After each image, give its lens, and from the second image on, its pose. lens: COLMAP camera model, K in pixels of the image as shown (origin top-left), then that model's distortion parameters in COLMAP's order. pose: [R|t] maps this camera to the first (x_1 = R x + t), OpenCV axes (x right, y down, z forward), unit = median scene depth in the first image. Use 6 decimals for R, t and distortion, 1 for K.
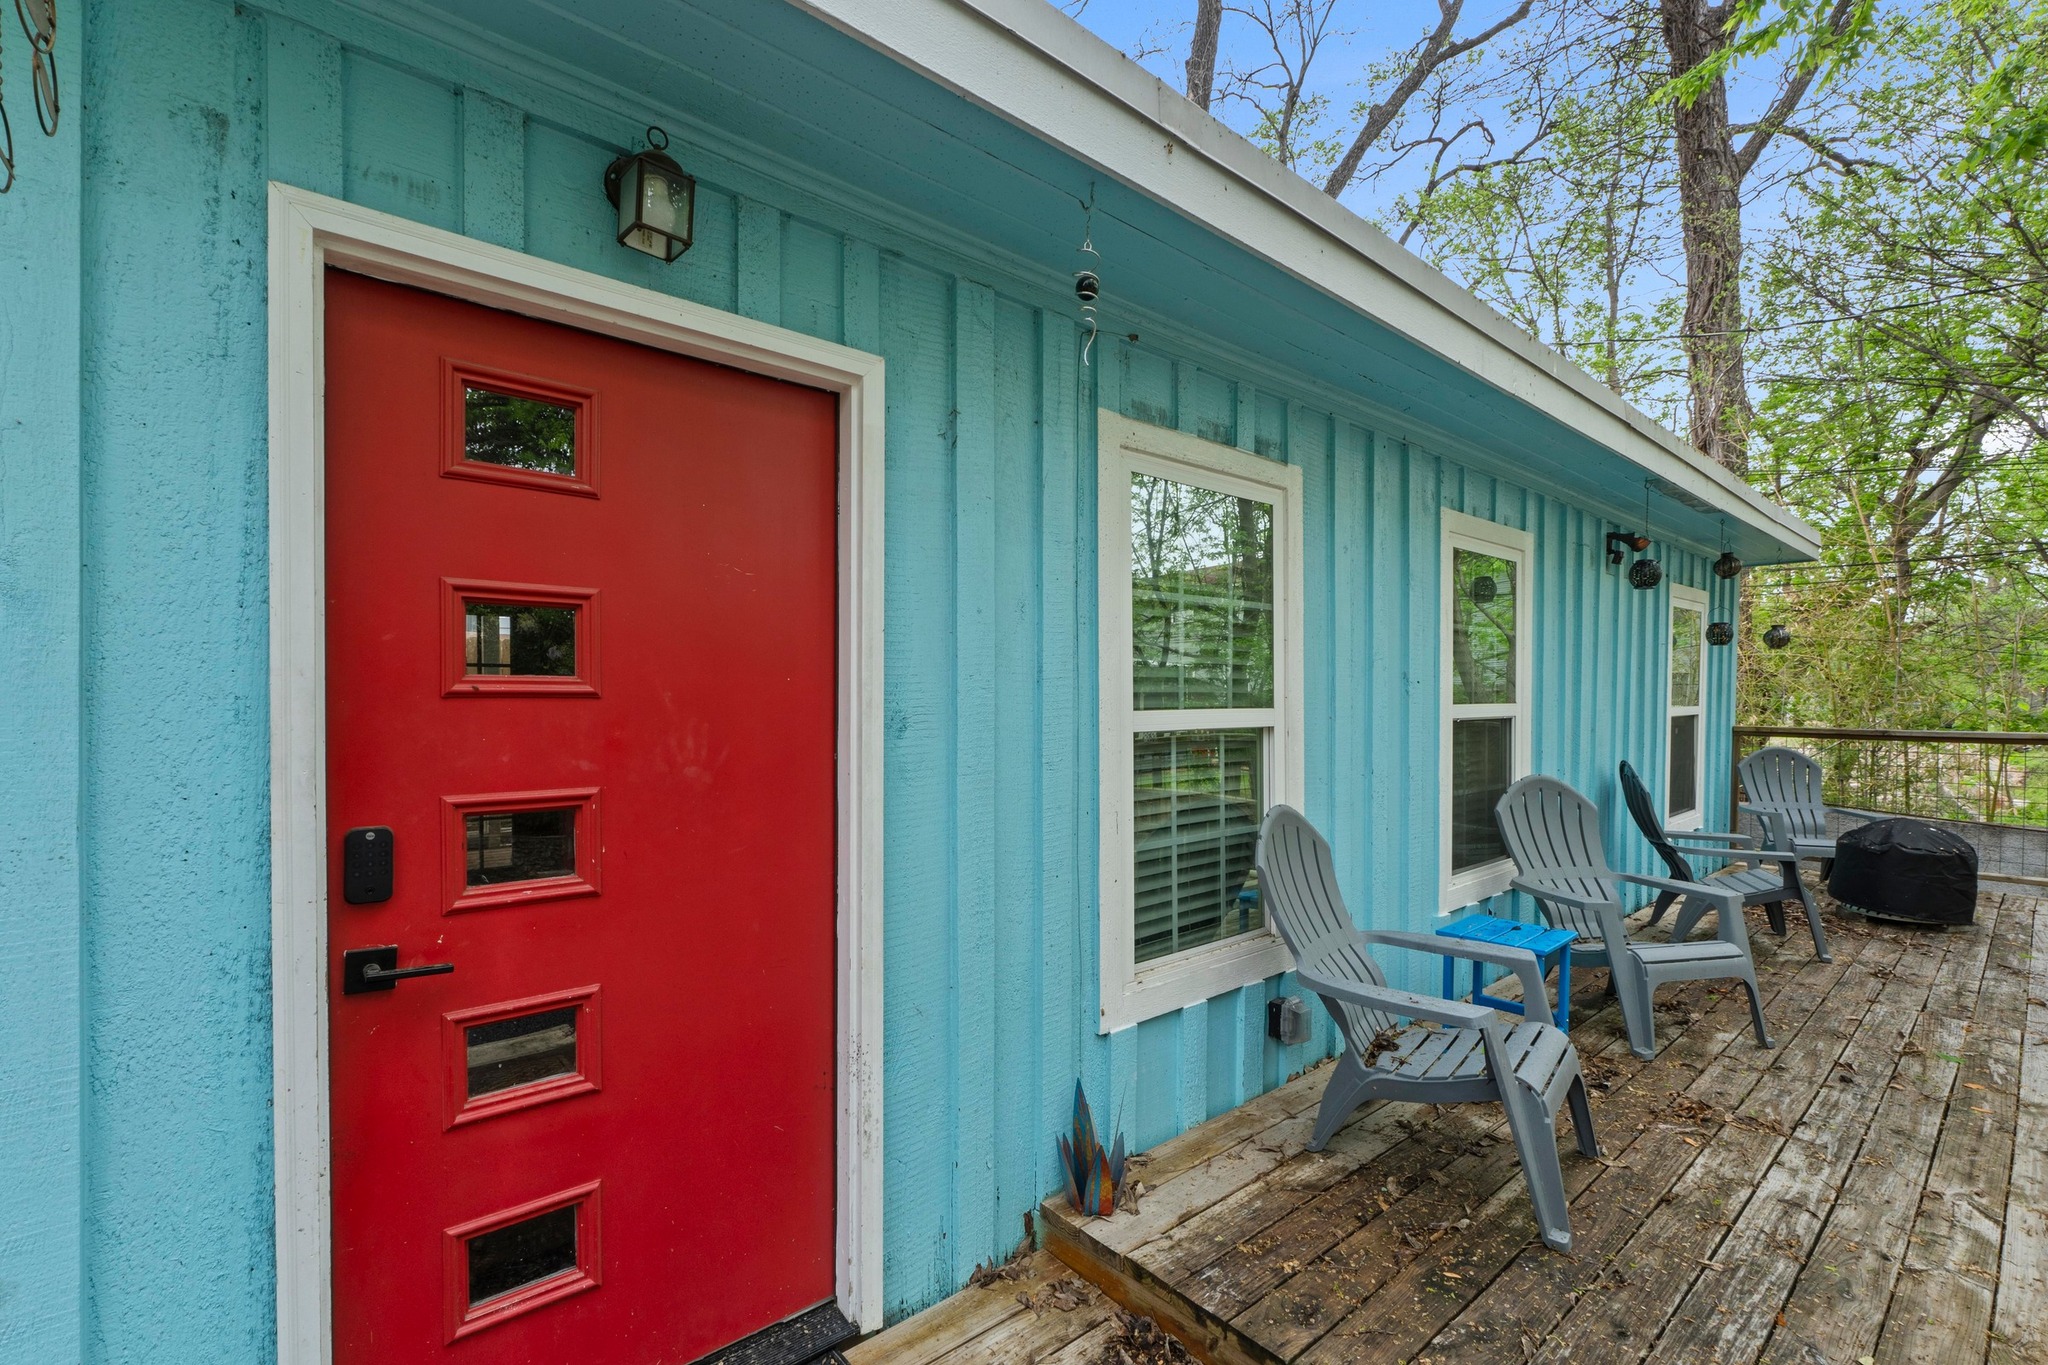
lens RADIAL K [[888.6, 0, 1018.8], [0, 888.6, 698.9], [0, 0, 1]] dist [-0.000888, -0.000108]
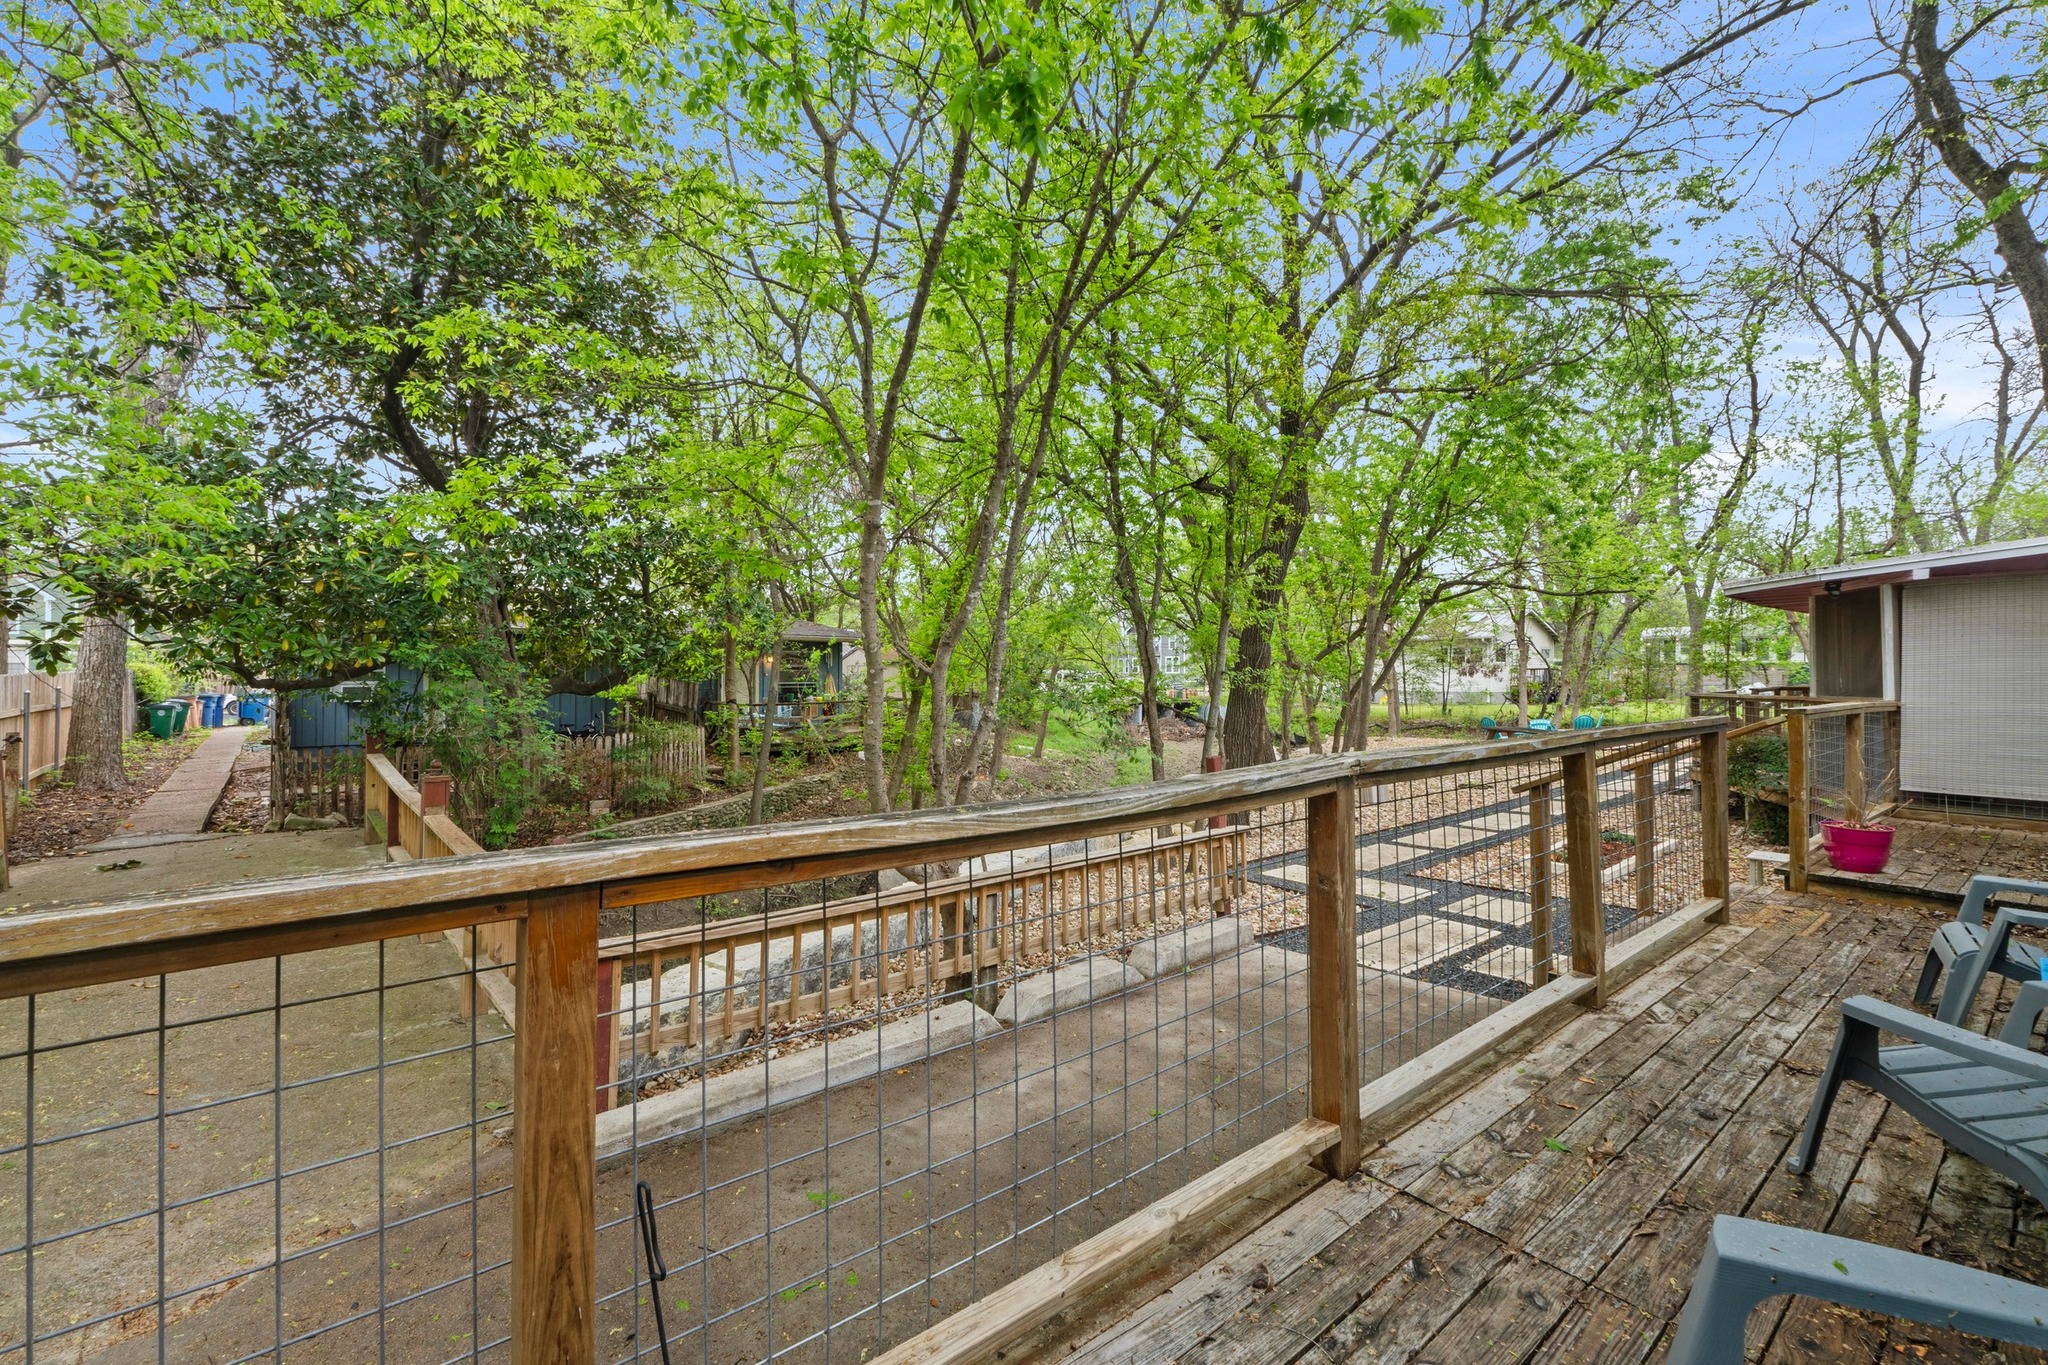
lens RADIAL K [[882.4, 0, 1033.8], [0, 882.4, 649.2], [0, 0, 1]] dist [-0.005209, -0.000321]
pose [[-0.999807, -0.014191, 0.013555, 1.666117], [-0.014422, 0.999751, -0.017033, -0.006486], [-0.013310, -0.017225, -0.999763, 1.971891]]
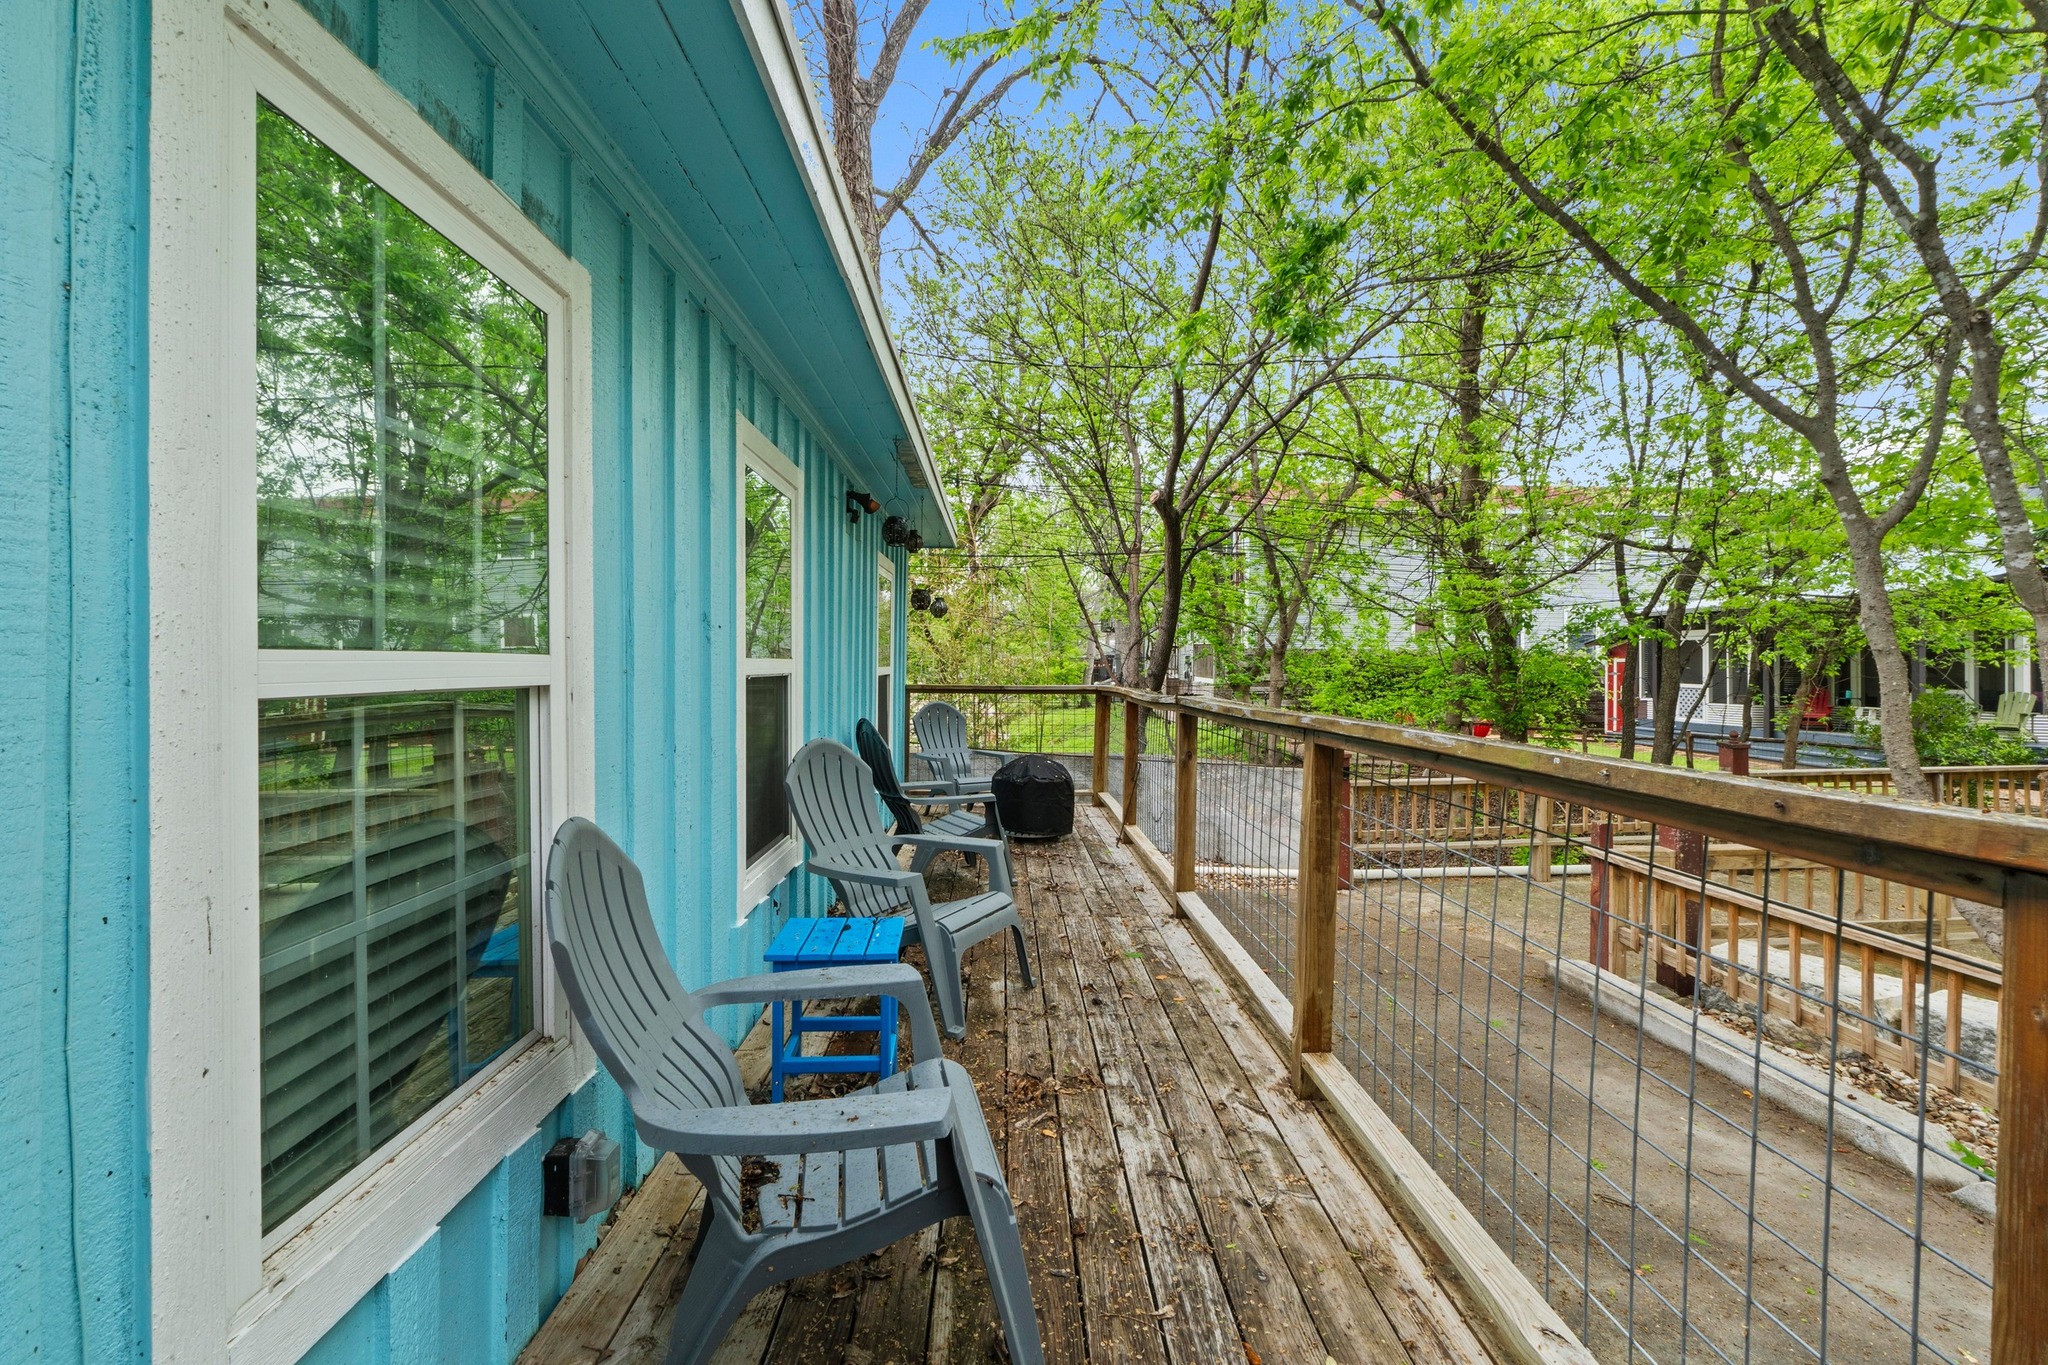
lens RADIAL K [[886.5, 0, 1002.0], [0, 886.5, 660.6], [0, 0, 1]] dist [-0.009825, 0.000033]
pose [[0.647444, 0.003487, 0.762105, 0.033735], [0.004385, 0.999956, -0.008300, 0.021756], [-0.762100, 0.008716, 0.647400, 0.403438]]
